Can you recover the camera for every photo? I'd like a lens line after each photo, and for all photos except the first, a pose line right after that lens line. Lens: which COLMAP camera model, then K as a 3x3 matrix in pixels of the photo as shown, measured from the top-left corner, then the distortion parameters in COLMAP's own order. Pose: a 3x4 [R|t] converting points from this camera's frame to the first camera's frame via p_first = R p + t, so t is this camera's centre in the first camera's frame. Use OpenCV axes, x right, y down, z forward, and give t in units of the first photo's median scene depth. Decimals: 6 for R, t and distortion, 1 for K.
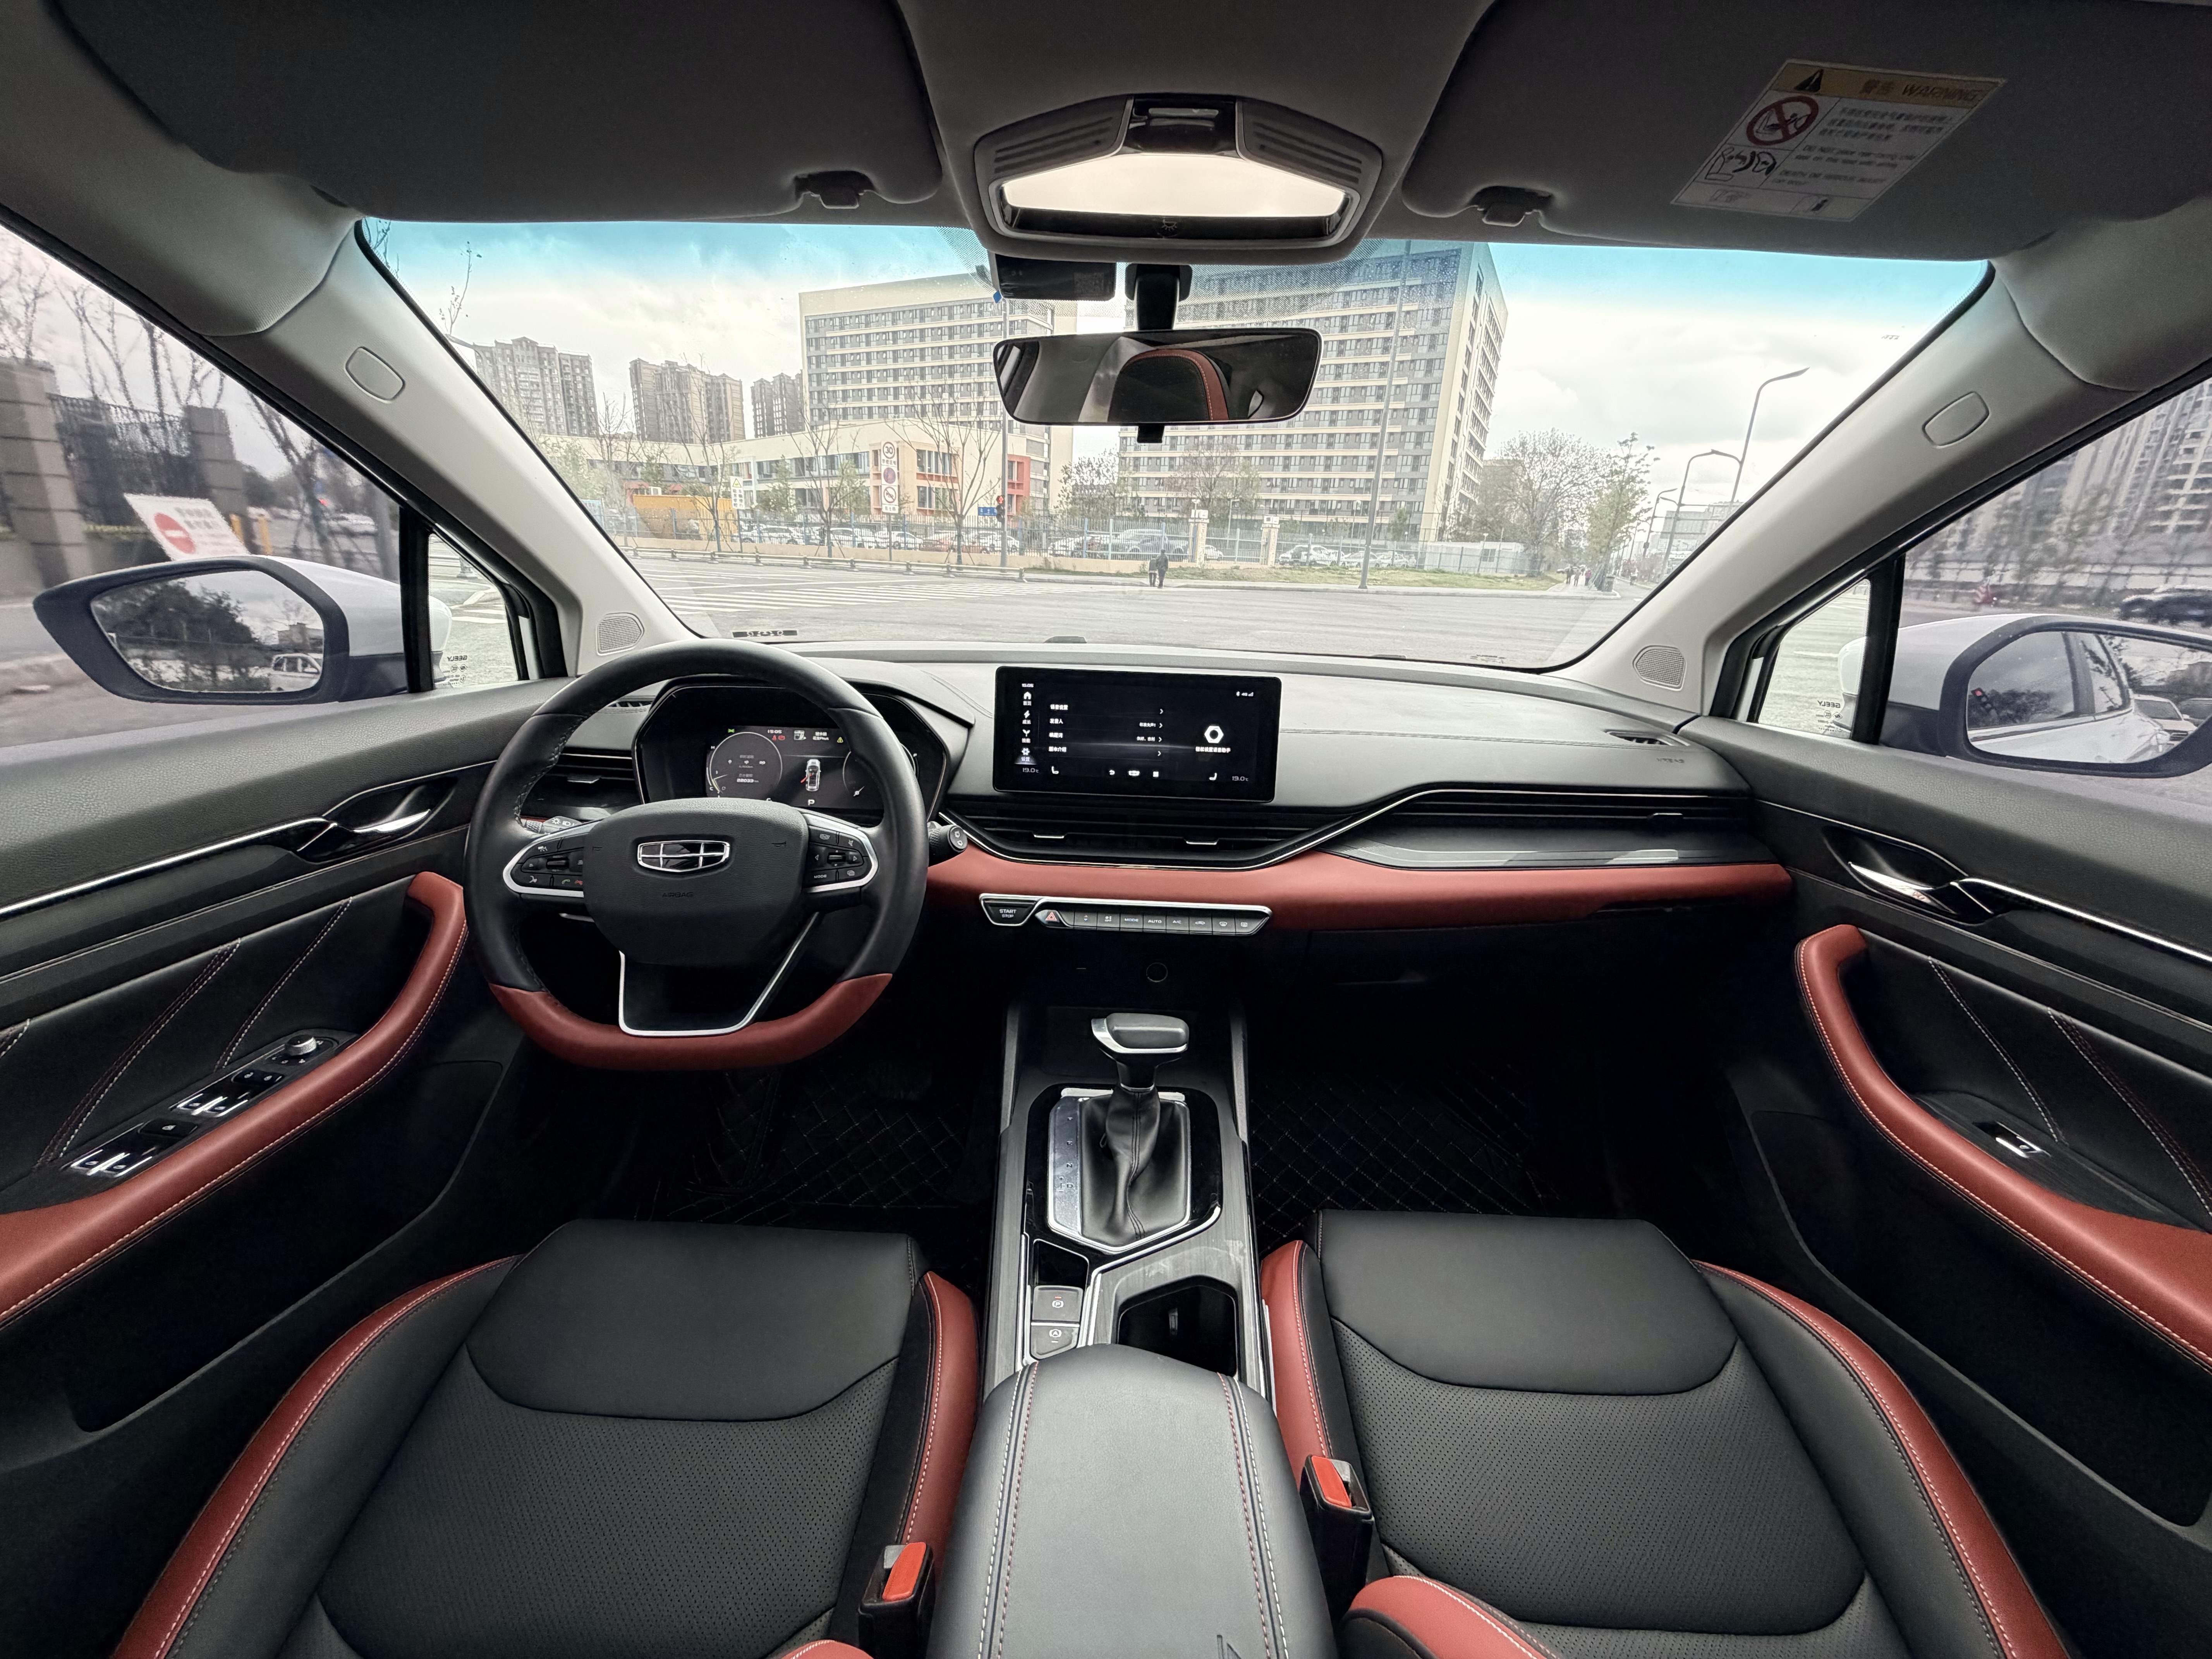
lens RADIAL K [[874.8, 0, 1107.0], [0, 874.8, 844.1], [0, 0, 1]] dist [-0.012650, 0.000176]
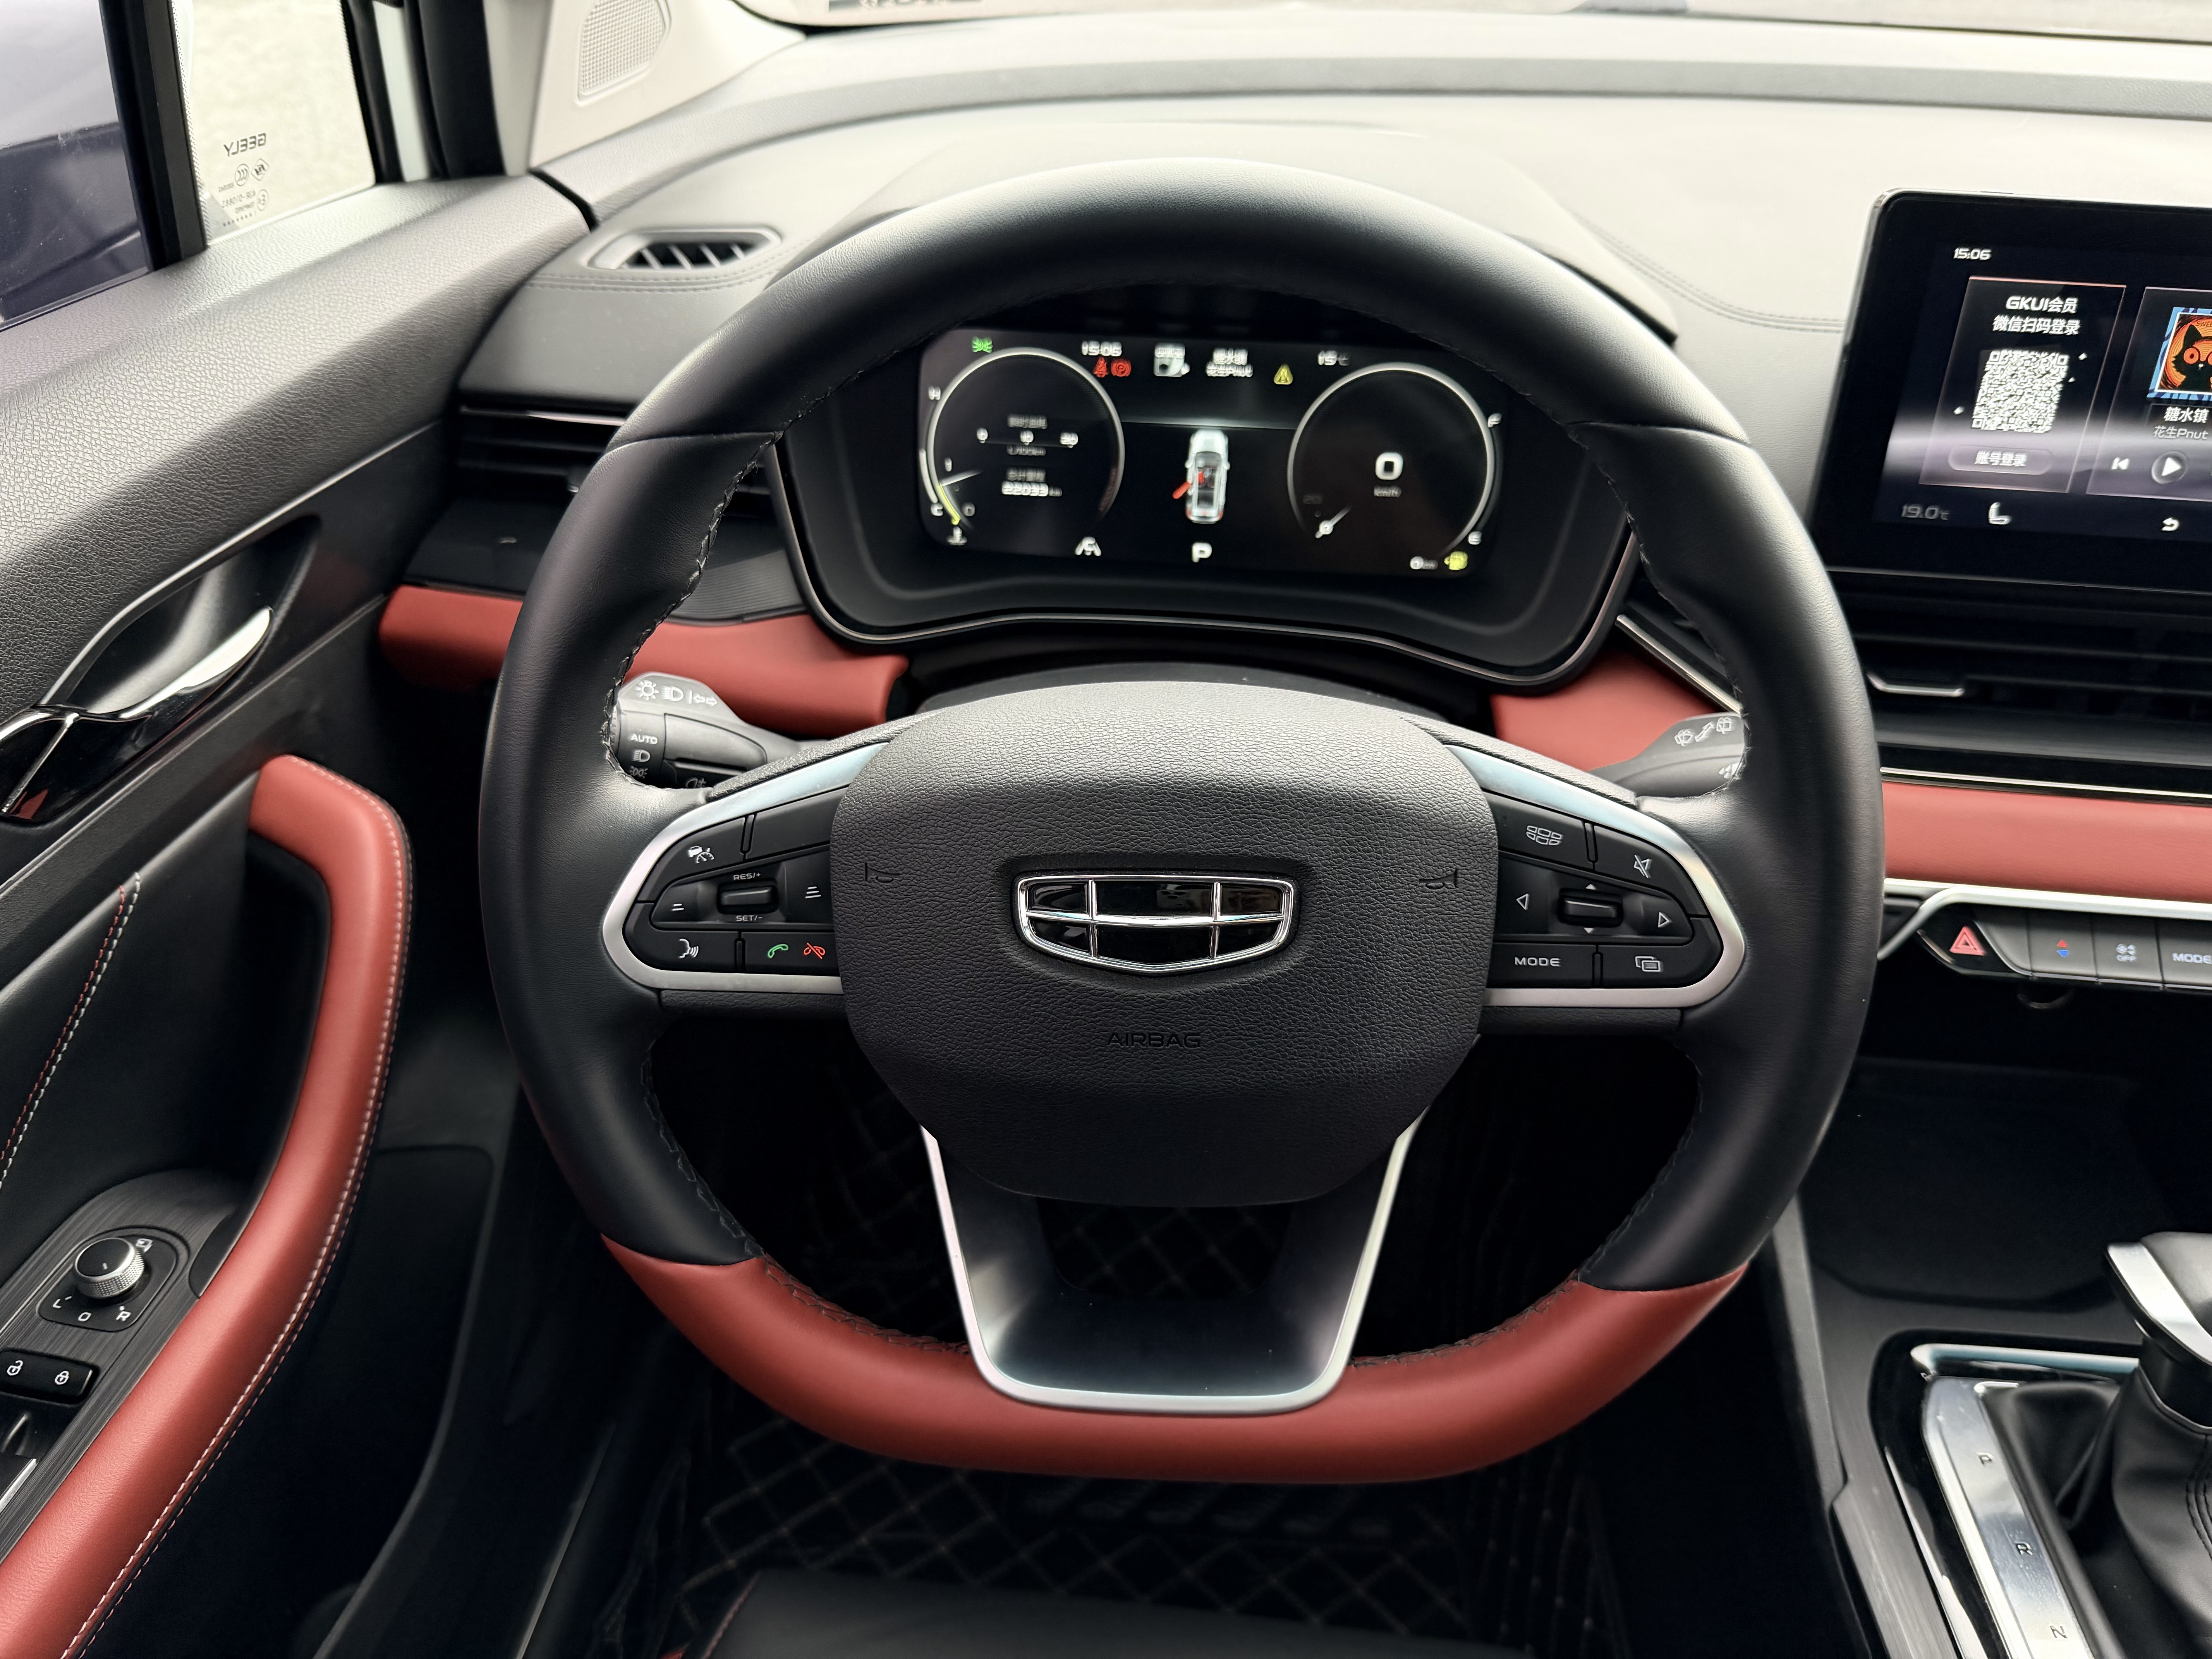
lens RADIAL K [[1535.9, 0, 1066.2], [0, 1535.9, 885.6], [0, 0, 1]] dist [0.031142, -0.030236]
pose [[0.994686, 0.036877, -0.096126, -0.398895], [-0.002924, 0.943397, 0.331654, -0.160299], [0.102915, -0.329610, 0.938491, 0.401385]]
